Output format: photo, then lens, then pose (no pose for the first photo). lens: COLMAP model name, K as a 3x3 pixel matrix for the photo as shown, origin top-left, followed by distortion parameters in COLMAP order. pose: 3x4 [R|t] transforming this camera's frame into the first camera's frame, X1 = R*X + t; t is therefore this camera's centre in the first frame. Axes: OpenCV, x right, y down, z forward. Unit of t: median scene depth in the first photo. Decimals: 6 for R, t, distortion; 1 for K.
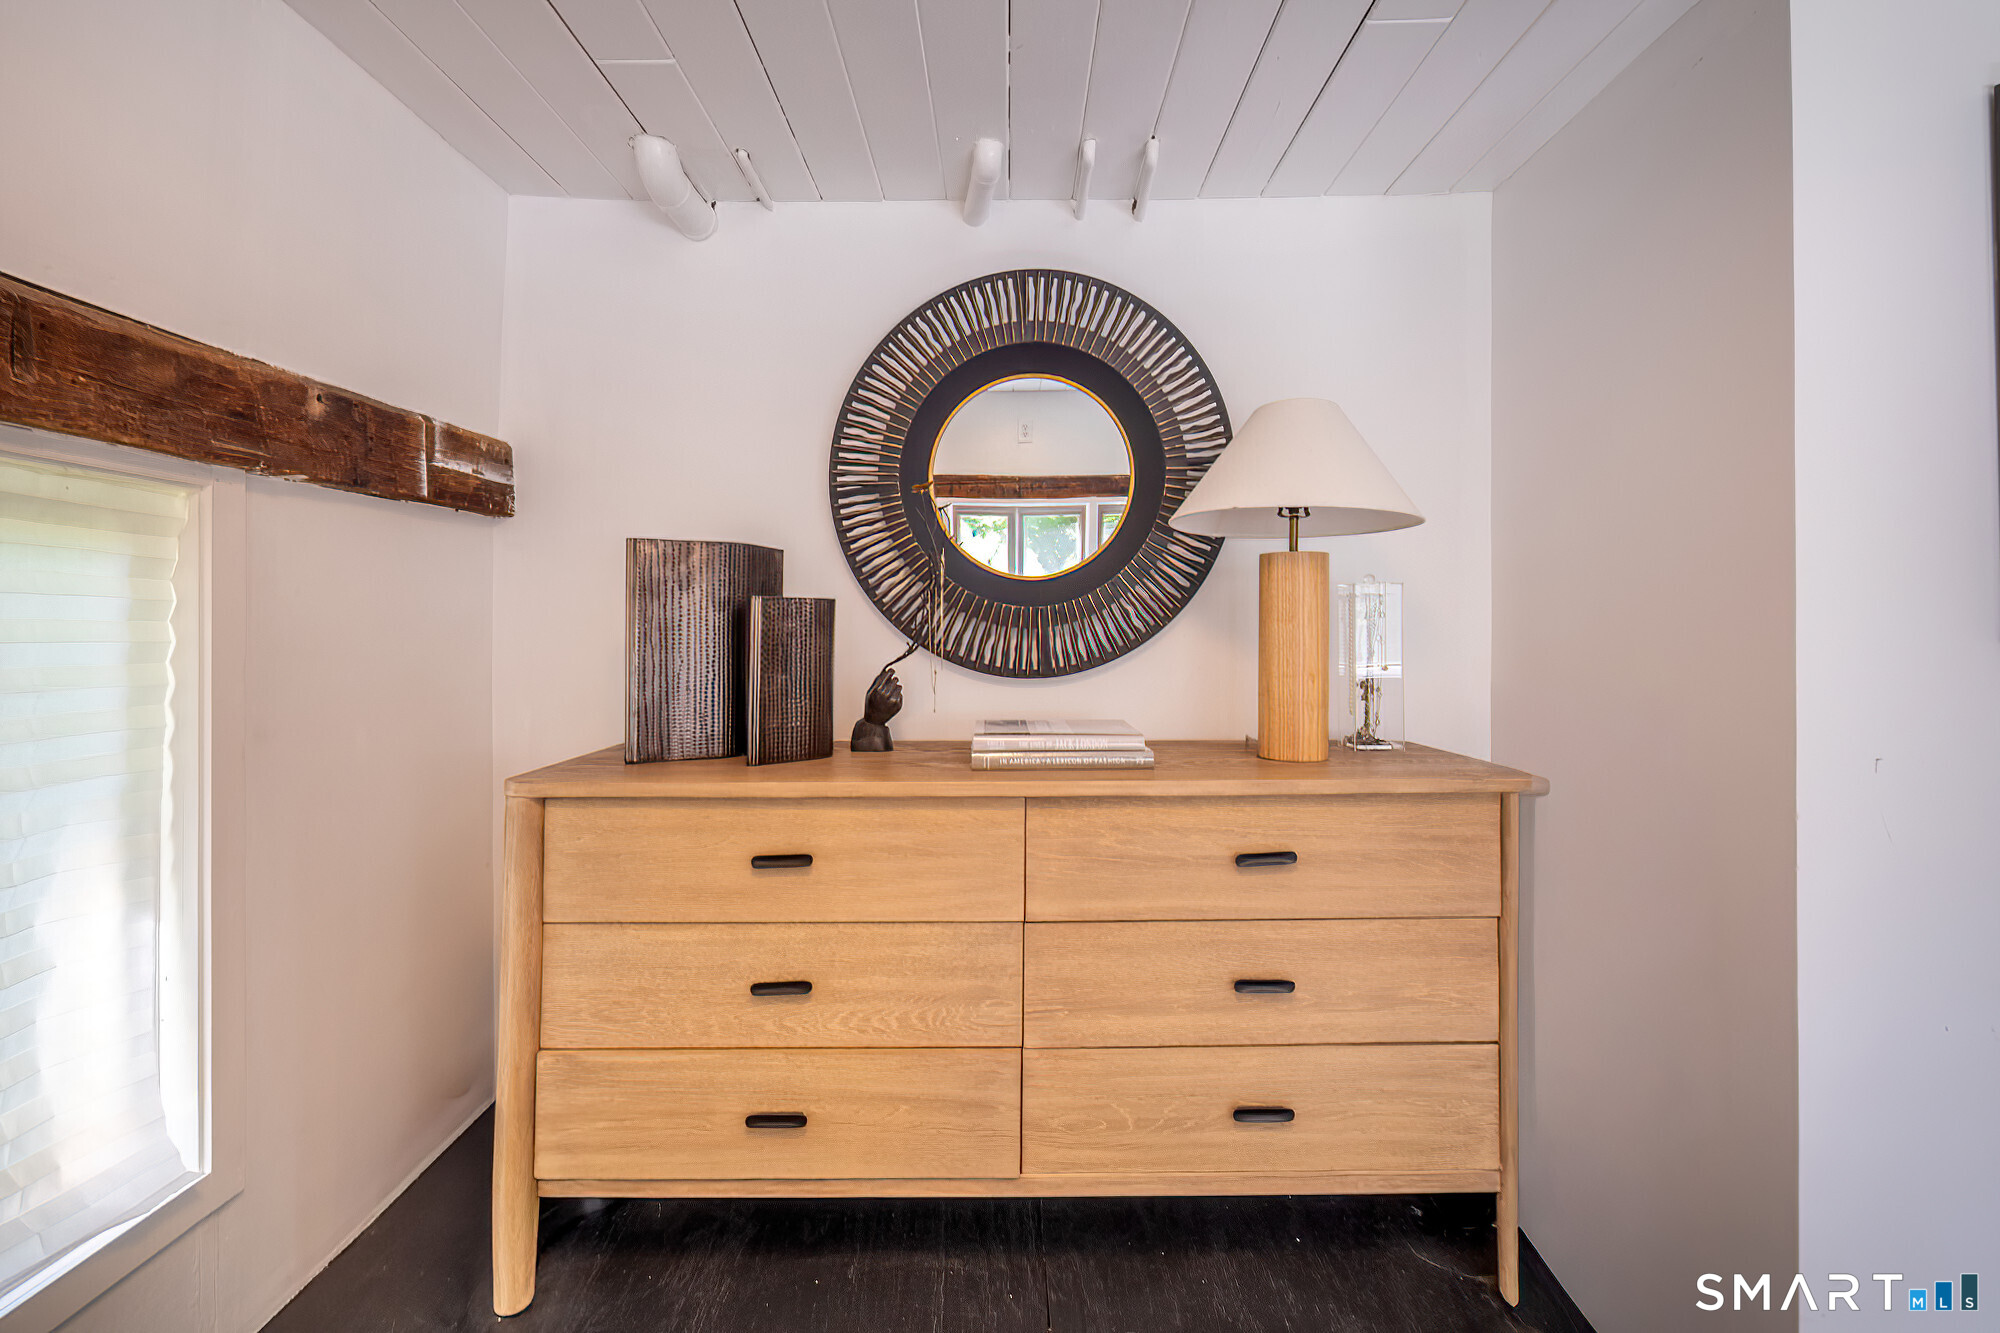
lens RADIAL K [[865.6, 0, 1008.1], [0, 865.6, 605.5], [0, 0, 1]] dist [-0.001960, -0.000597]
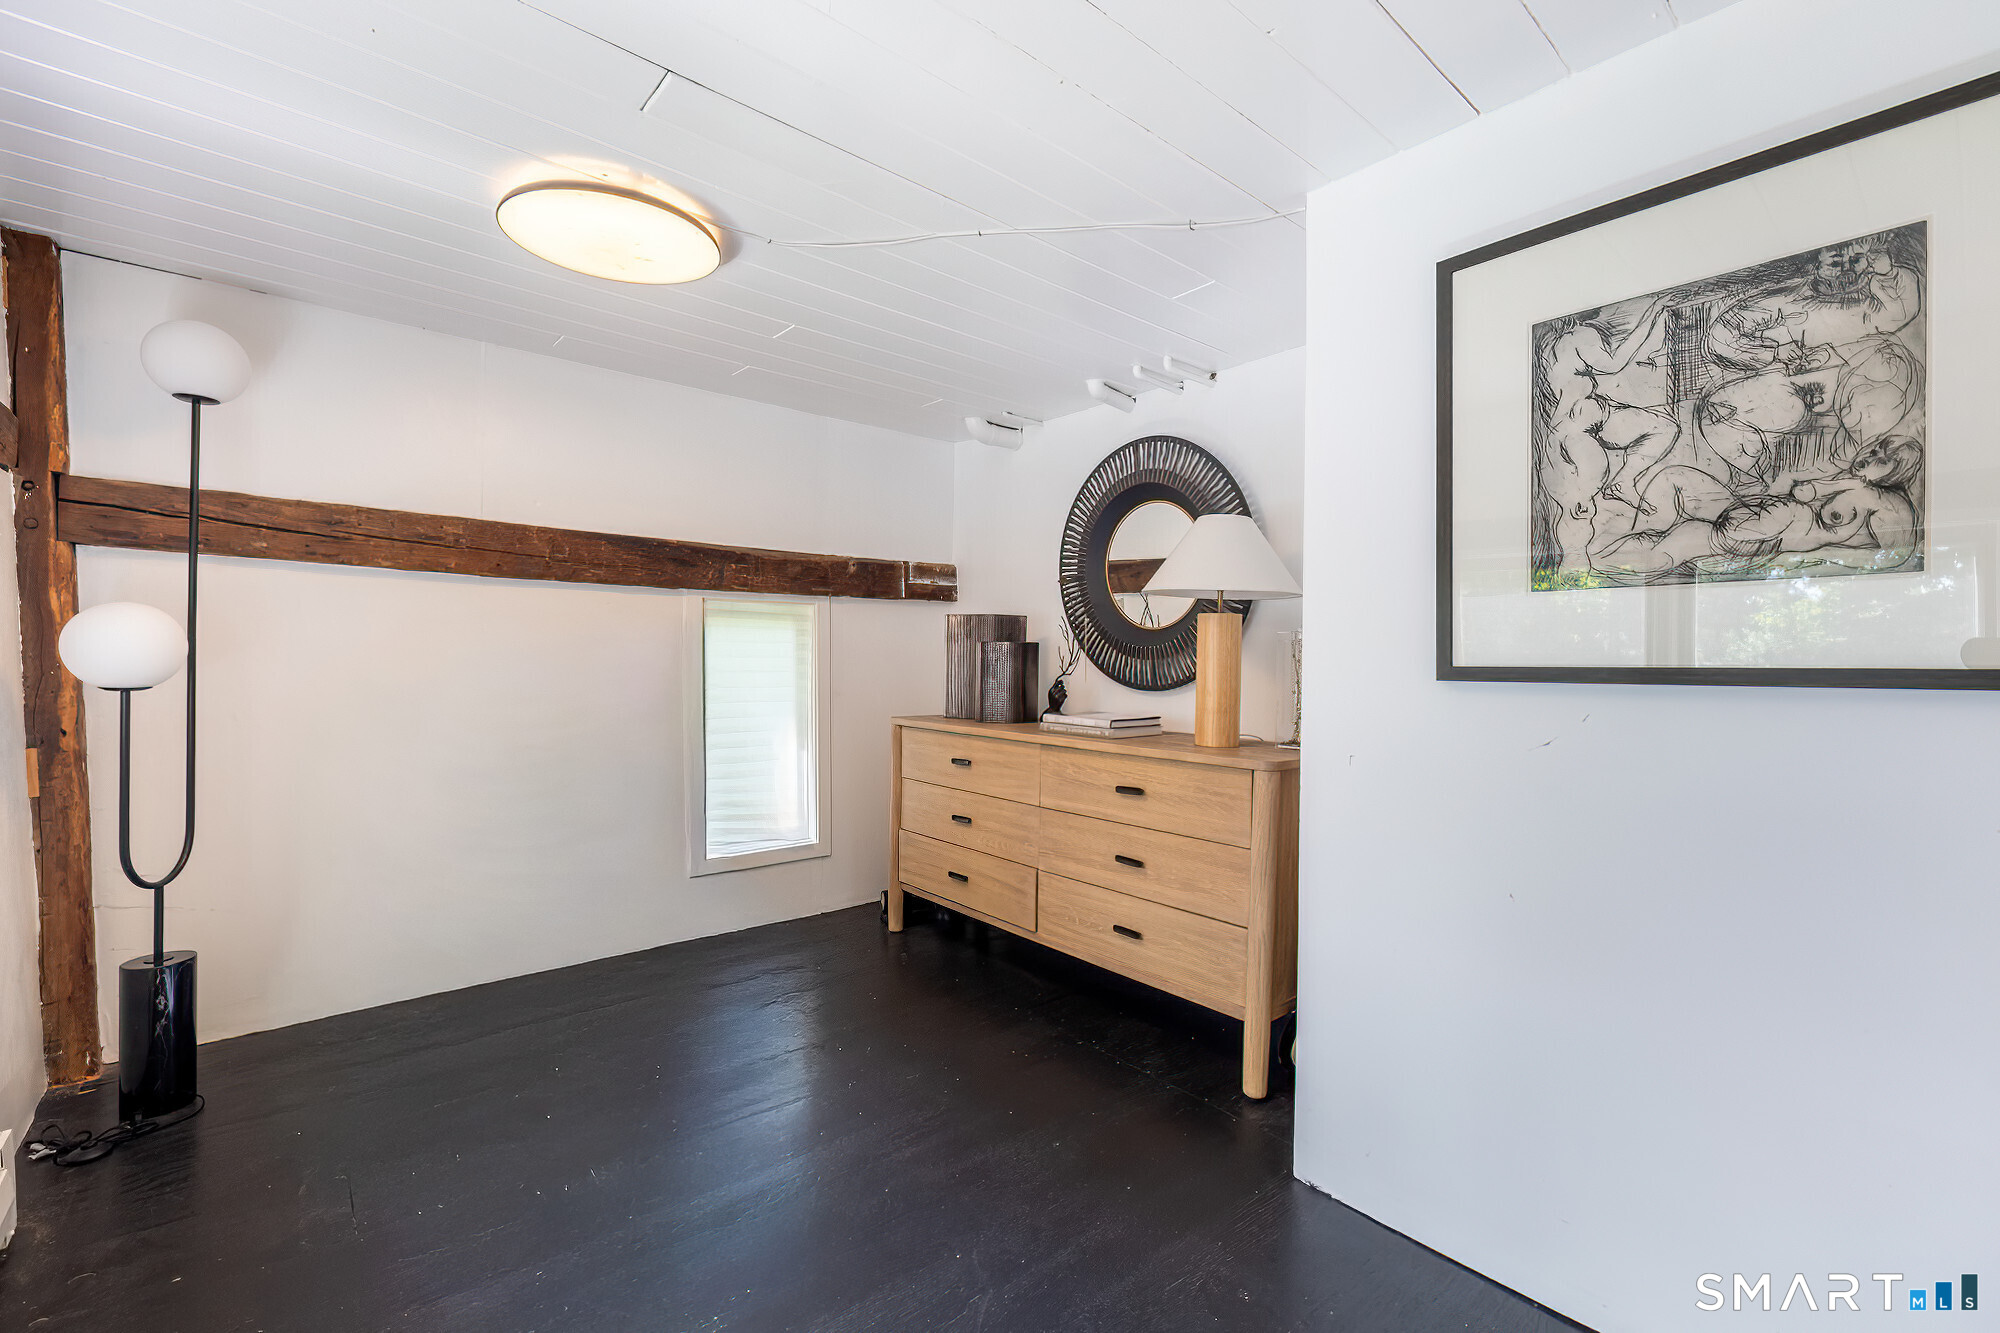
lens RADIAL K [[838.6, 0, 1020.2], [0, 838.6, 665.2], [0, 0, 1]] dist [-0.000199, -0.000069]
pose [[0.666926, 0.022283, -0.744791, 1.328729], [0.003728, 0.999440, 0.033241, -0.020798], [0.745115, -0.024946, 0.666470, -0.286595]]
